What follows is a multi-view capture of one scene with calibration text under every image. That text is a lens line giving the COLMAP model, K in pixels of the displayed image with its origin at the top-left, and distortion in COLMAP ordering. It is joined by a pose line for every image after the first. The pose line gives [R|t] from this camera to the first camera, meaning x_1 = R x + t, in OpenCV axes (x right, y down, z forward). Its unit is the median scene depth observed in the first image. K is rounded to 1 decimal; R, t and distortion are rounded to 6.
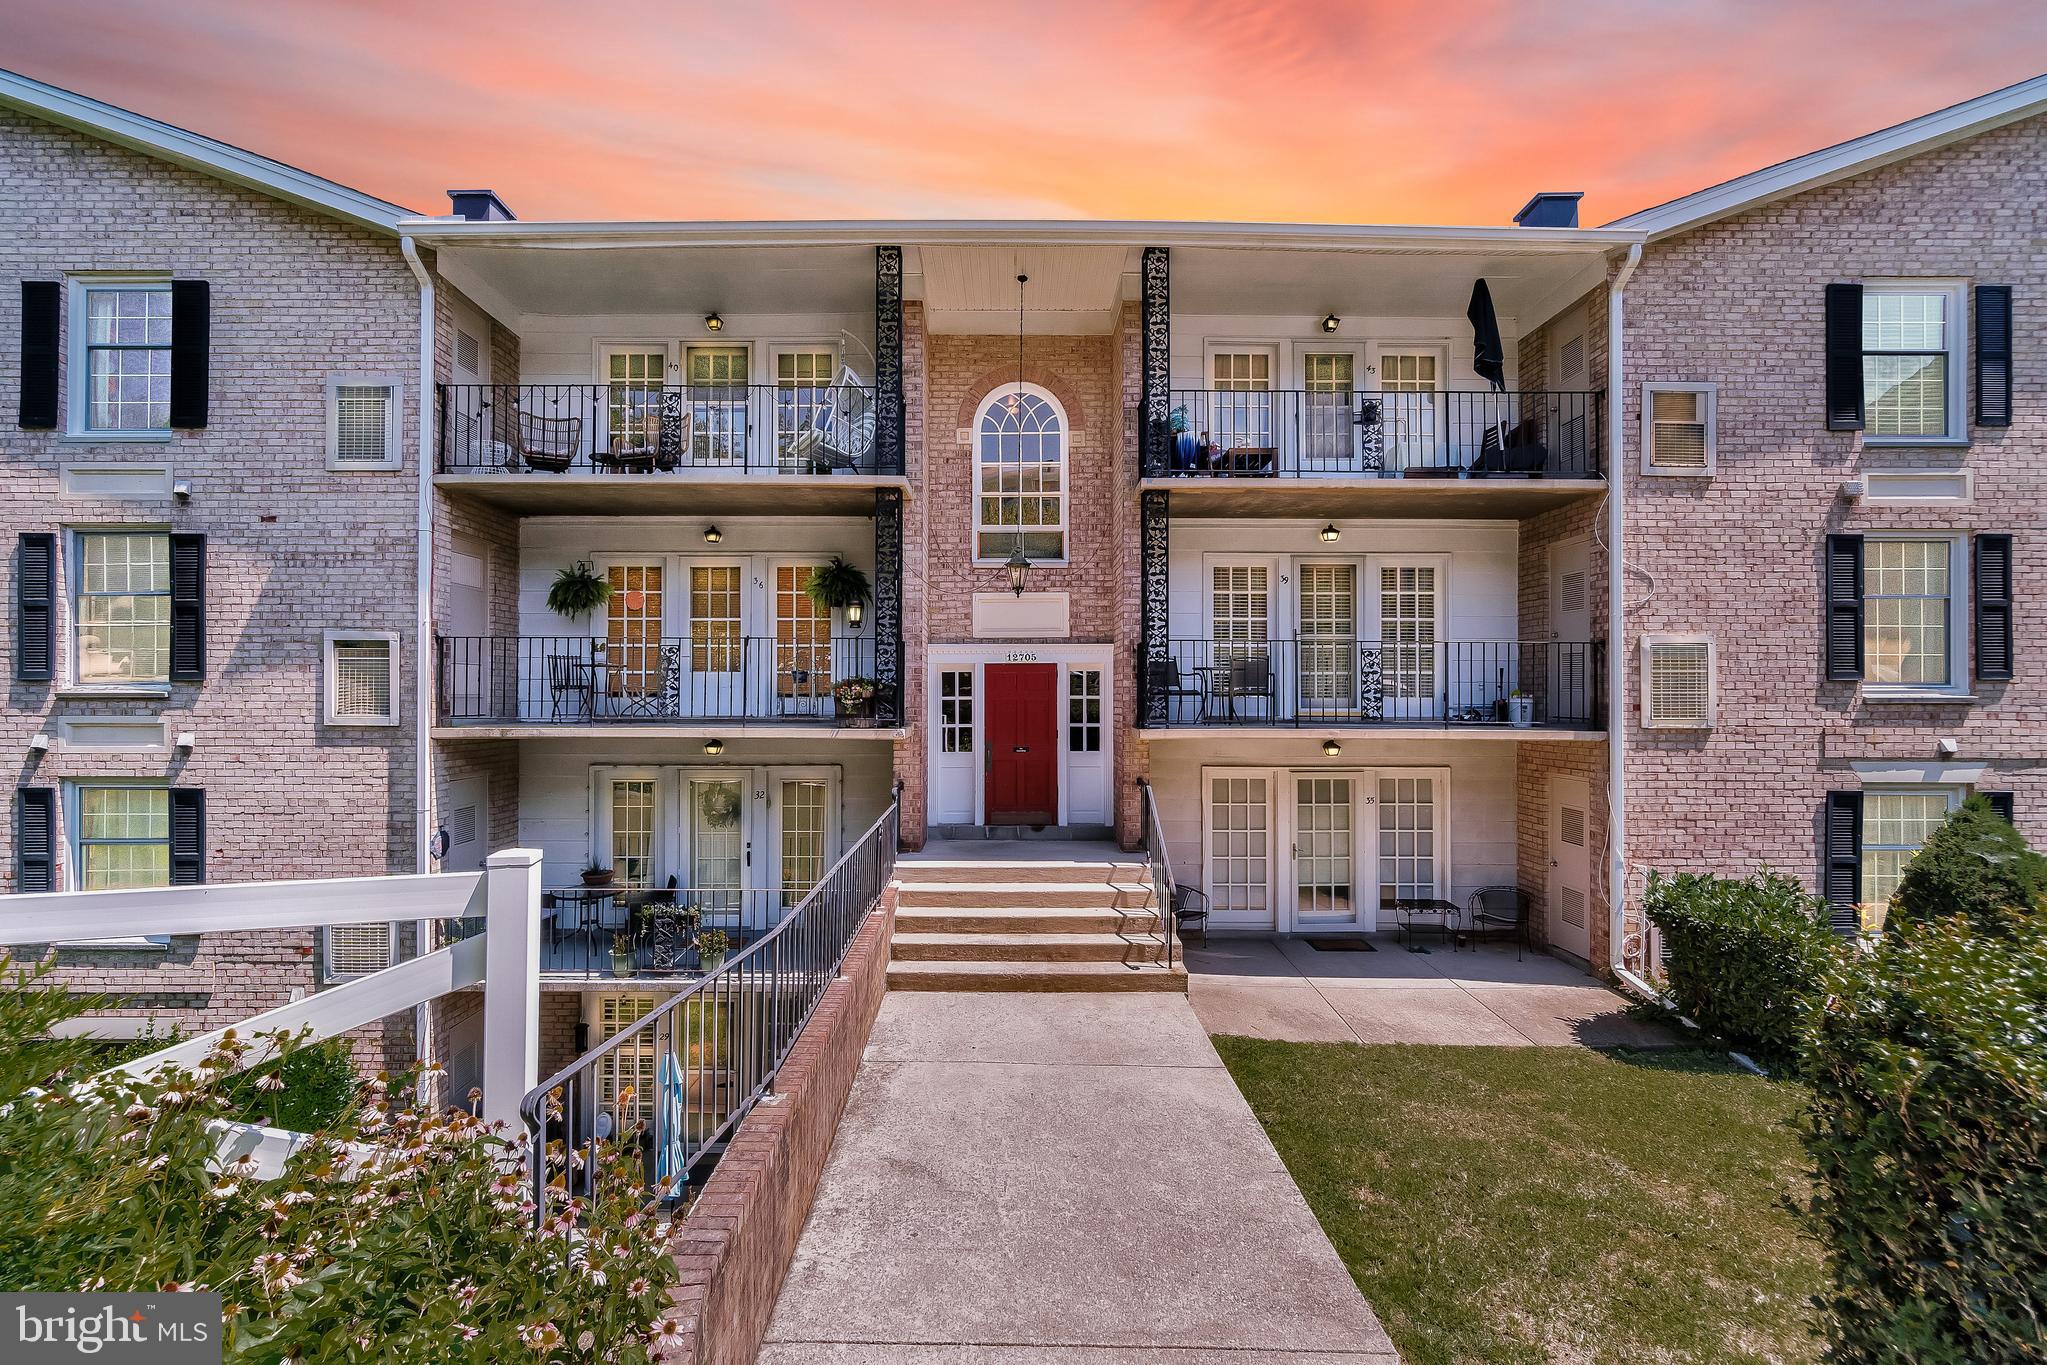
lens RADIAL K [[908.0, 0, 1016.0], [0, 908.0, 689.8], [0, 0, 1]] dist [0.001021, -0.002127]
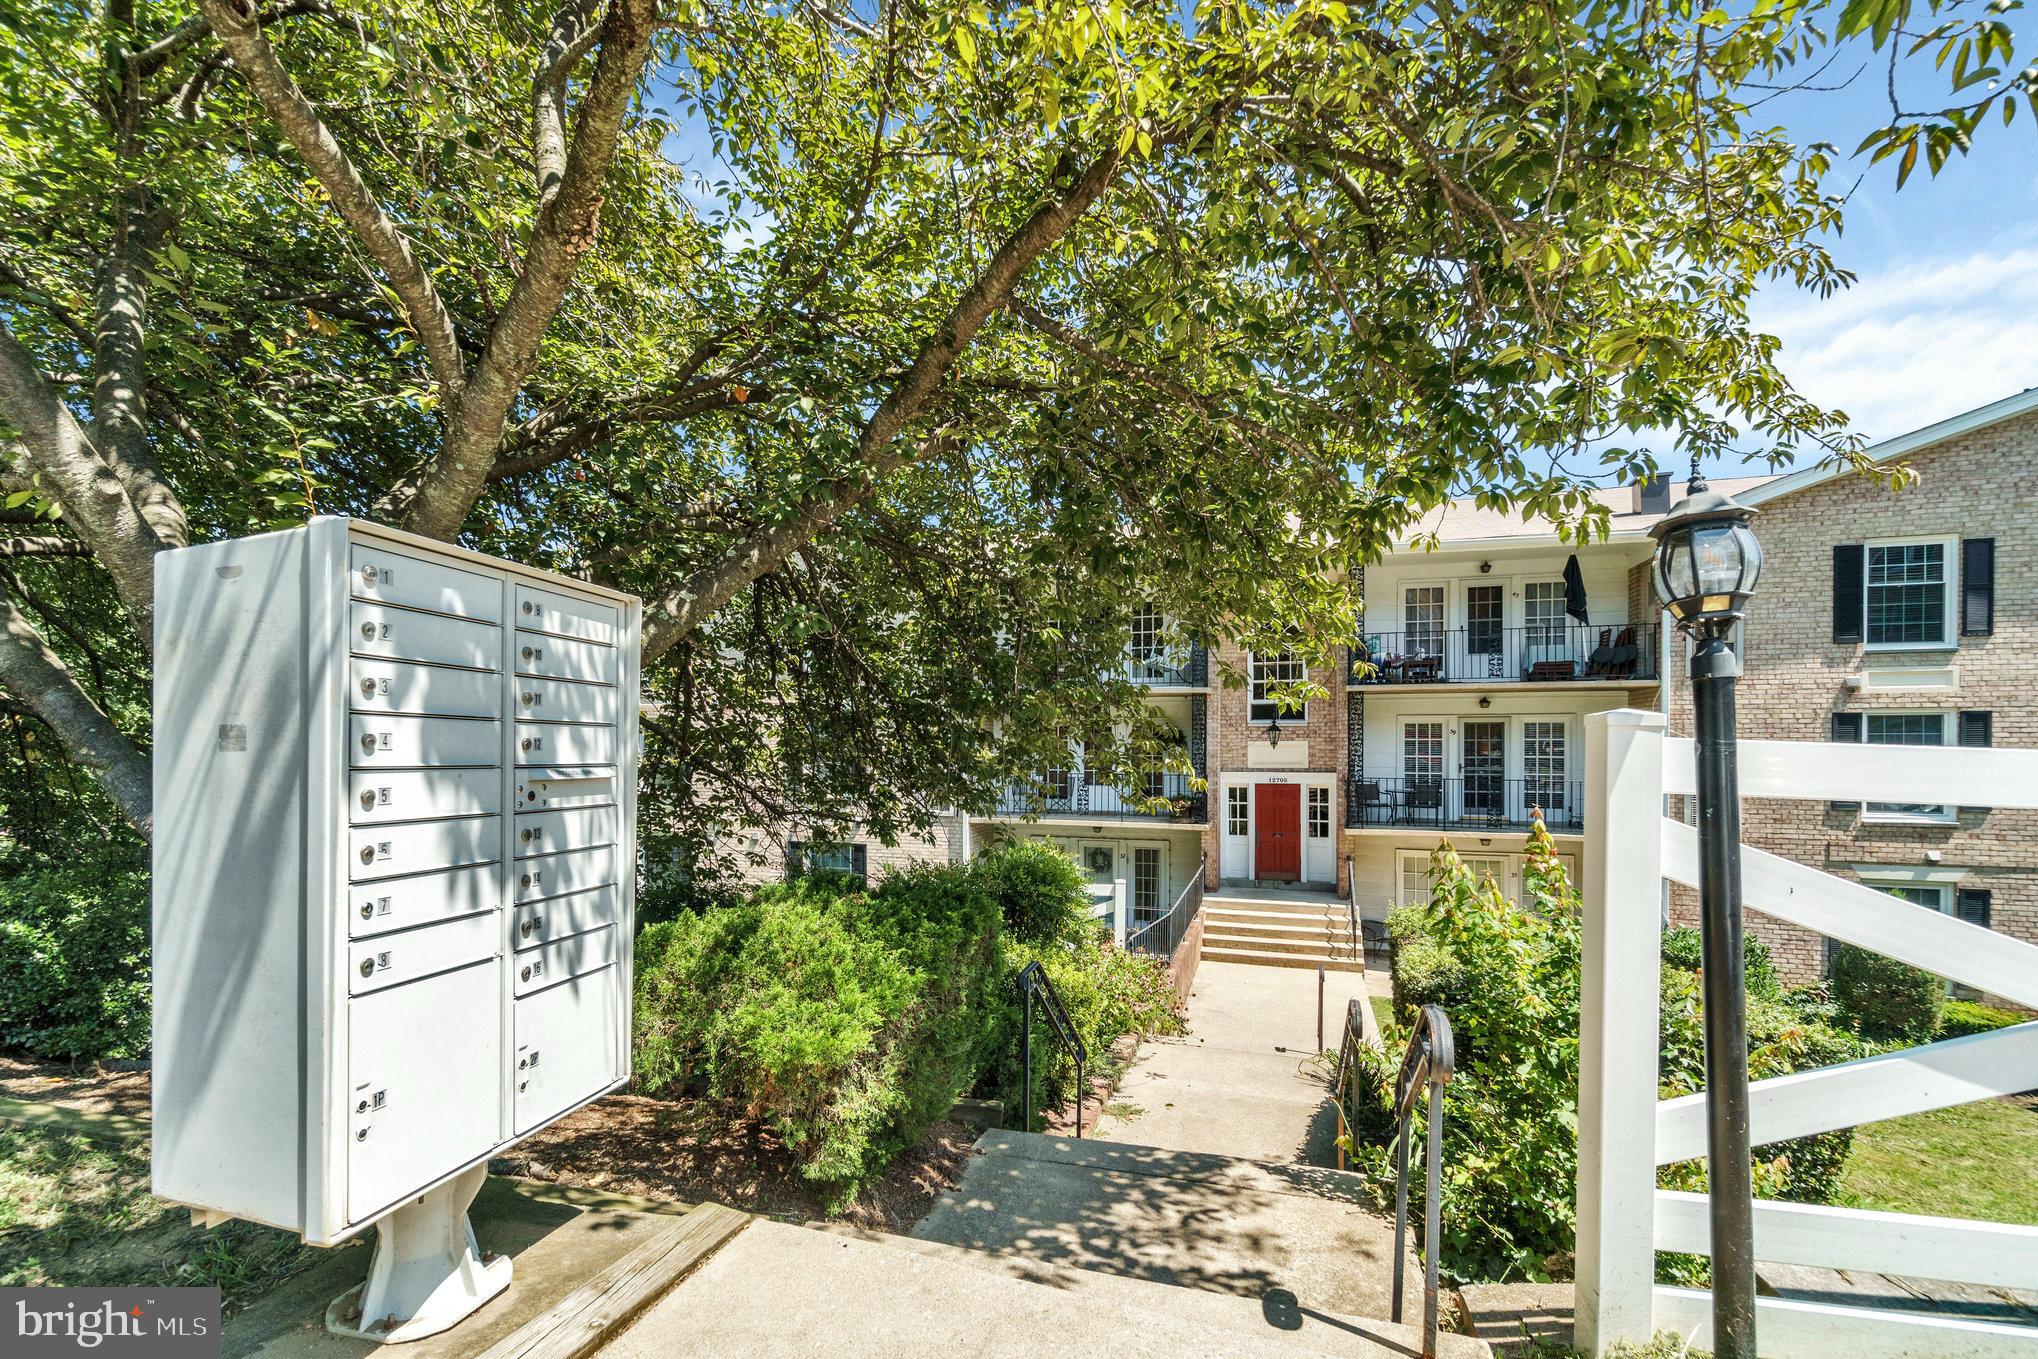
lens RADIAL K [[904.0, 0, 1004.6], [0, 904.0, 746.9], [0, 0, 1]] dist [0.001021, -0.002127]
pose [[0.947782, 0.000425, -0.318919, 0.069018], [0.003435, 0.999928, 0.011539, -0.136310], [0.318901, -0.012032, 0.947712, -0.856583]]
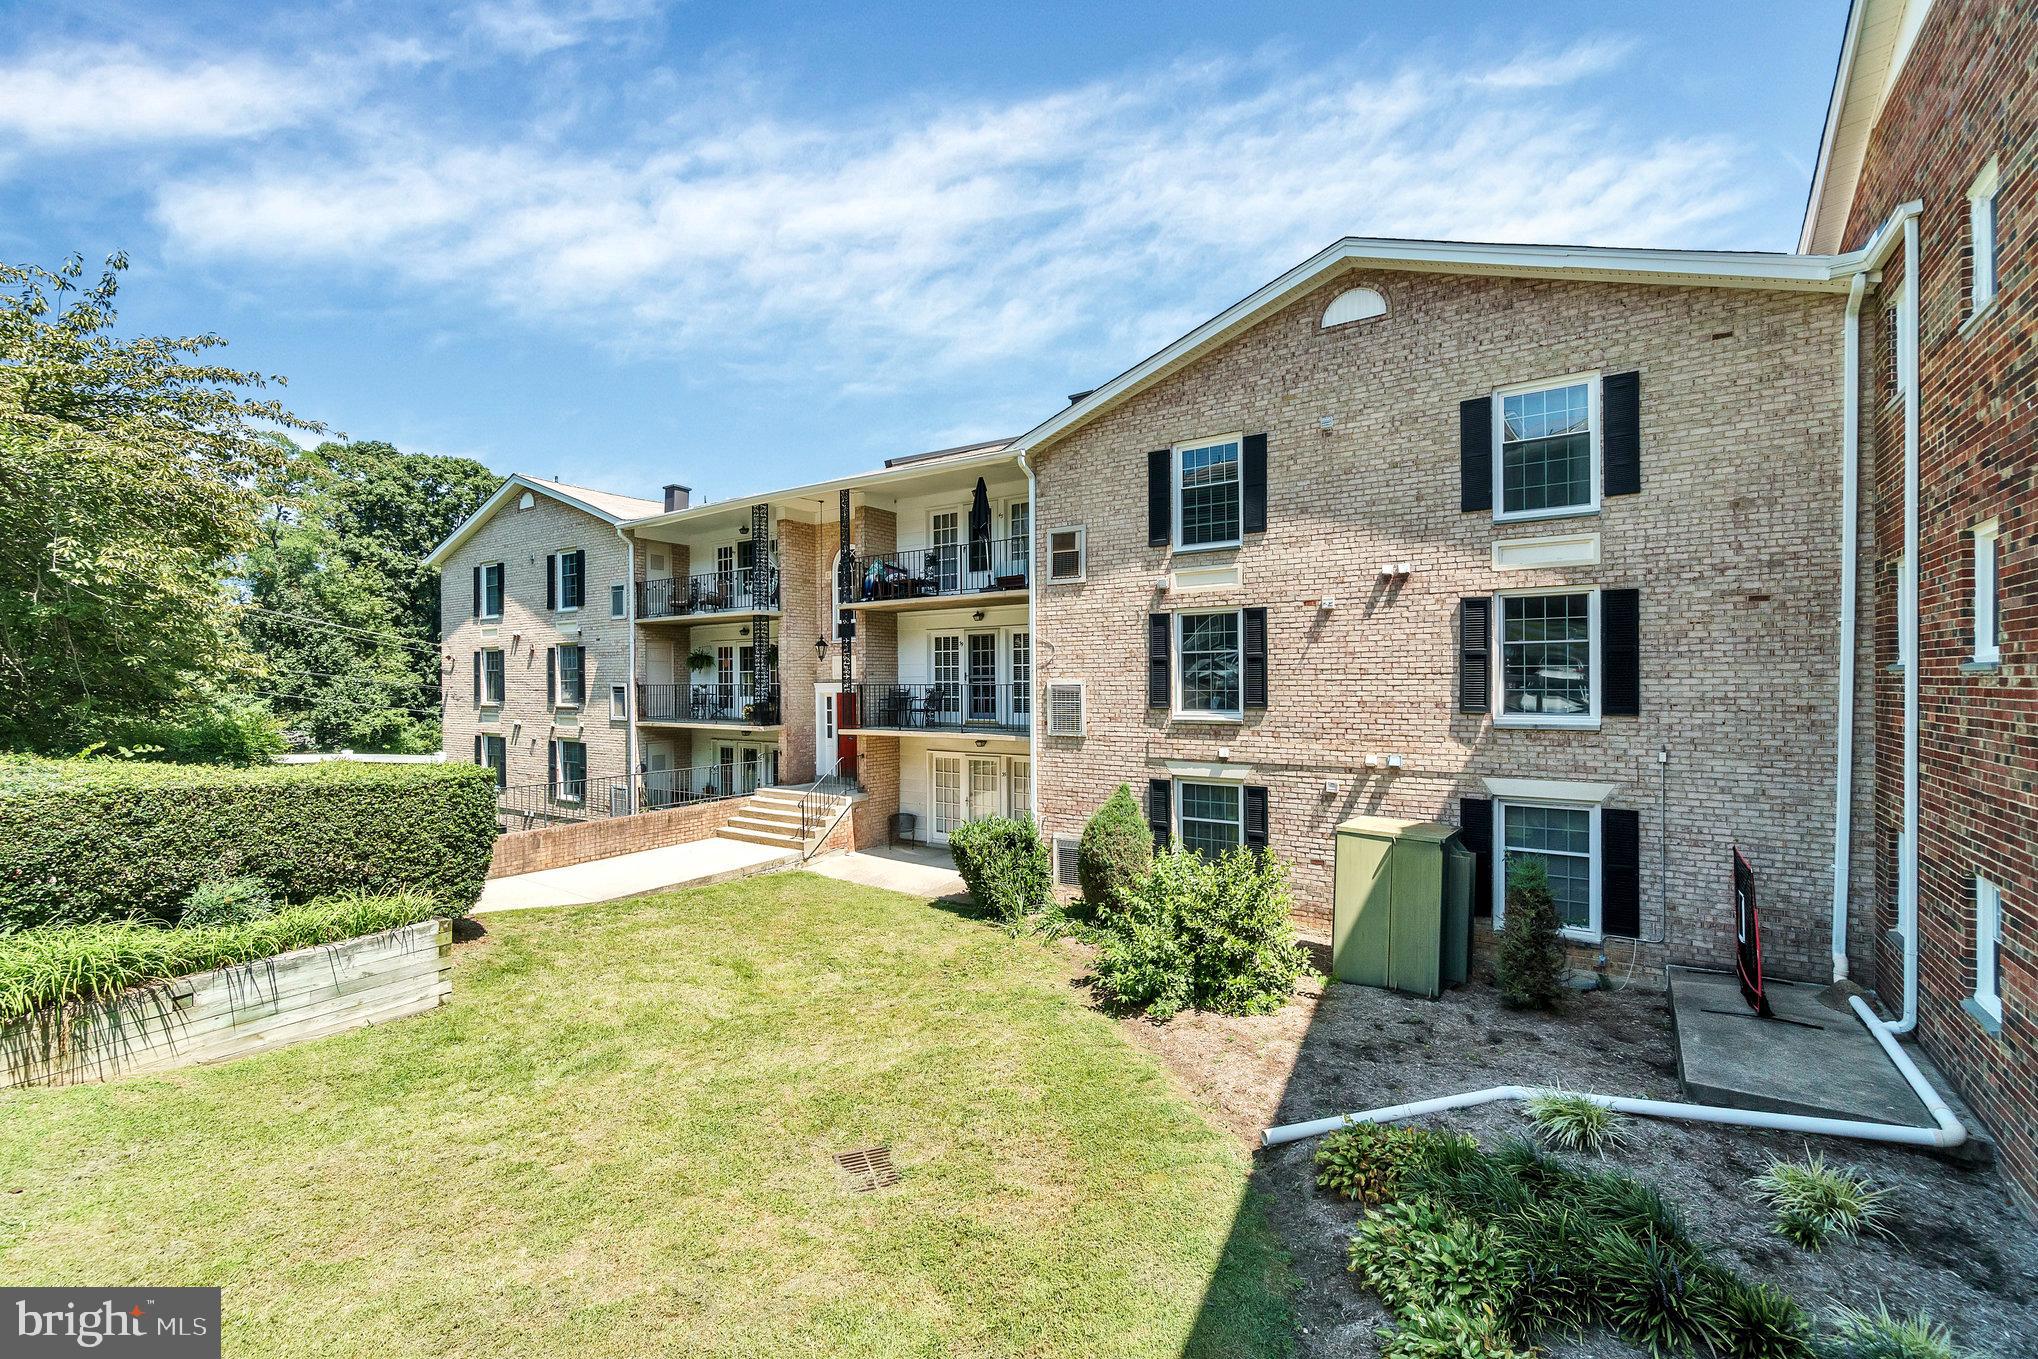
lens RADIAL K [[904.0, 0, 1008.5], [0, 904.0, 687.9], [0, 0, 1]] dist [0.001021, -0.002127]
pose [[0.811455, -0.003251, -0.584405, 1.597764], [0.011338, 0.999884, 0.010181, -0.063427], [0.584304, -0.014887, 0.811398, -0.399304]]
